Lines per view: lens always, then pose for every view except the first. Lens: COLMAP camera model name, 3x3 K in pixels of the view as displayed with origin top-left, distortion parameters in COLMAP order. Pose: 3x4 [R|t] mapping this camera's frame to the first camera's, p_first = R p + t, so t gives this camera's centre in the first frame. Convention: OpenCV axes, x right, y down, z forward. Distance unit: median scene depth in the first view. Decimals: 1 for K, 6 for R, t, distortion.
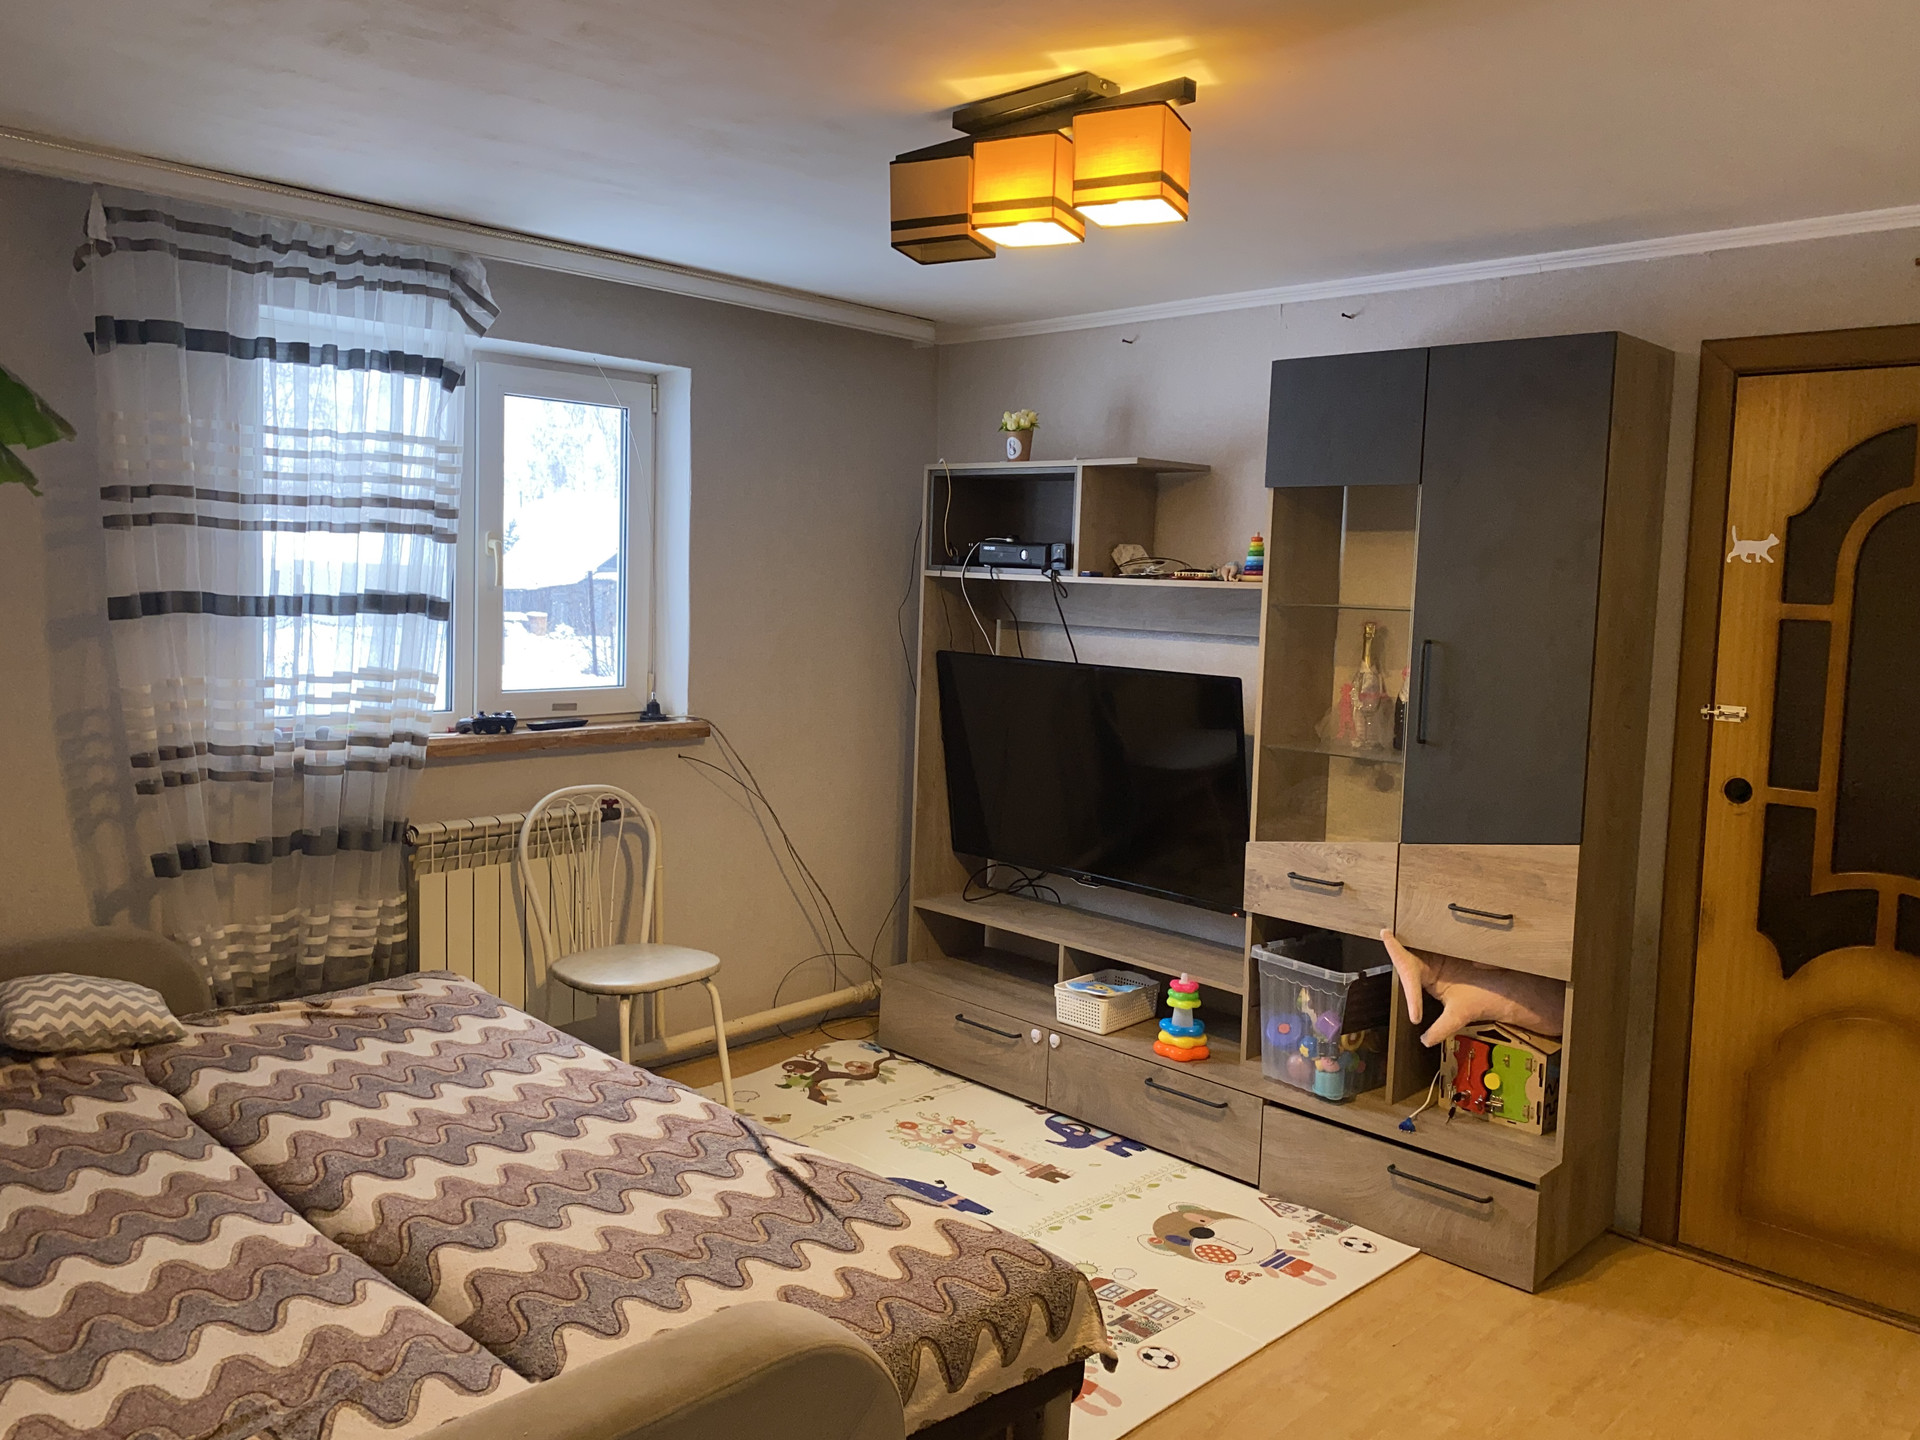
lens RADIAL K [[1452.5, 0, 959.2], [0, 1452.5, 684.6], [0, 0, 1]] dist [0.014054, -0.031164]
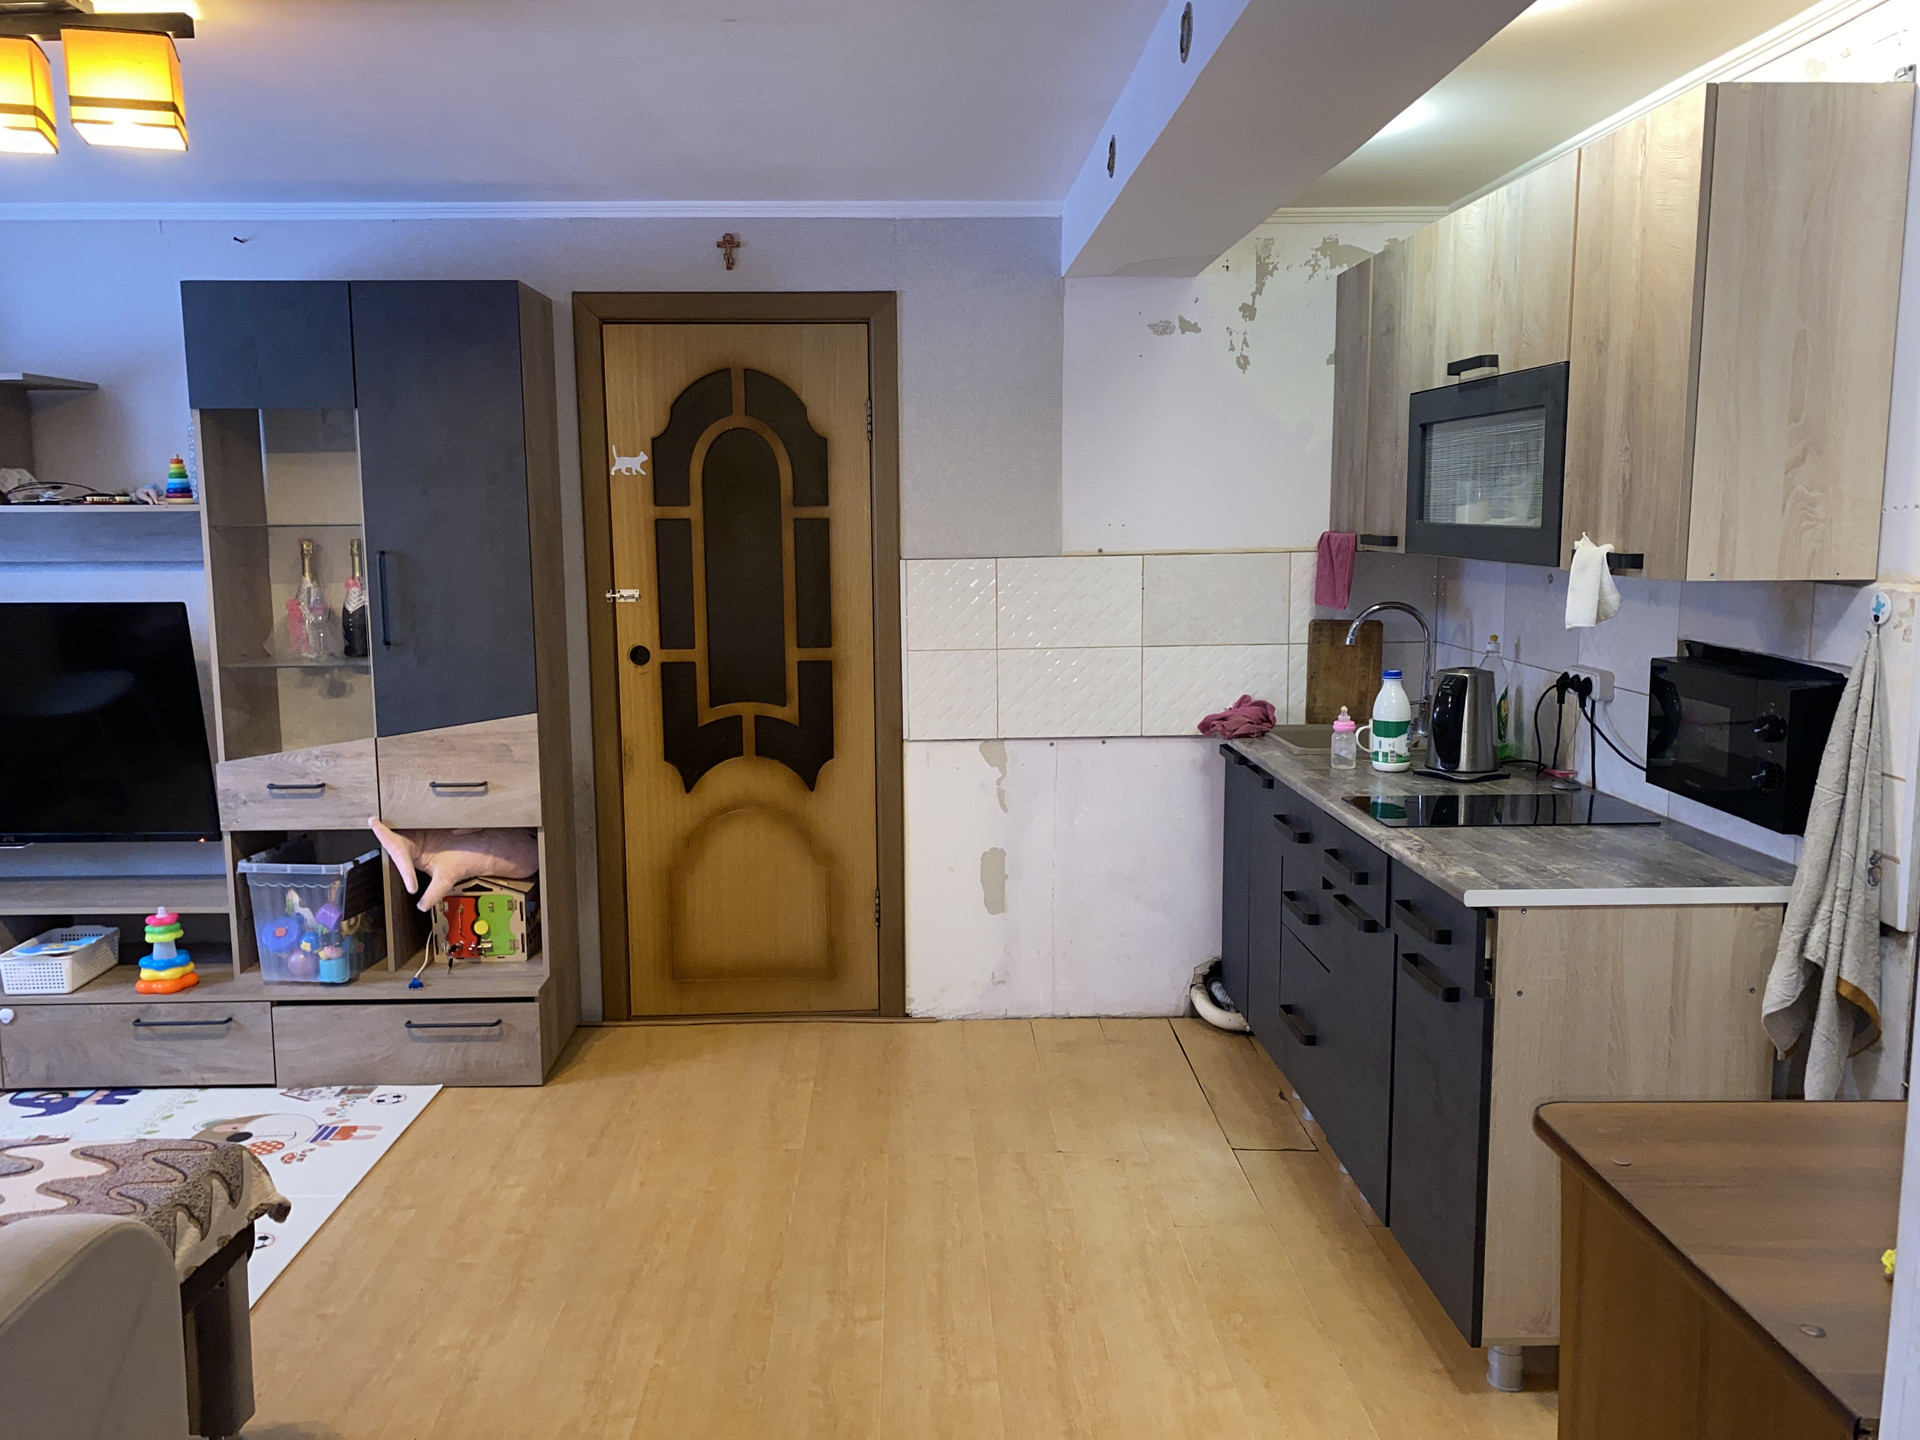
lens RADIAL K [[1482.1, 0, 950.9], [0, 1482.1, 717.7], [0, 0, 1]] dist [0.007513, -0.000464]
pose [[0.690700, -0.135483, 0.710337, -0.193668], [0.083931, 0.990673, 0.107341, 0.009763], [-0.718255, -0.014521, 0.695629, -0.094966]]
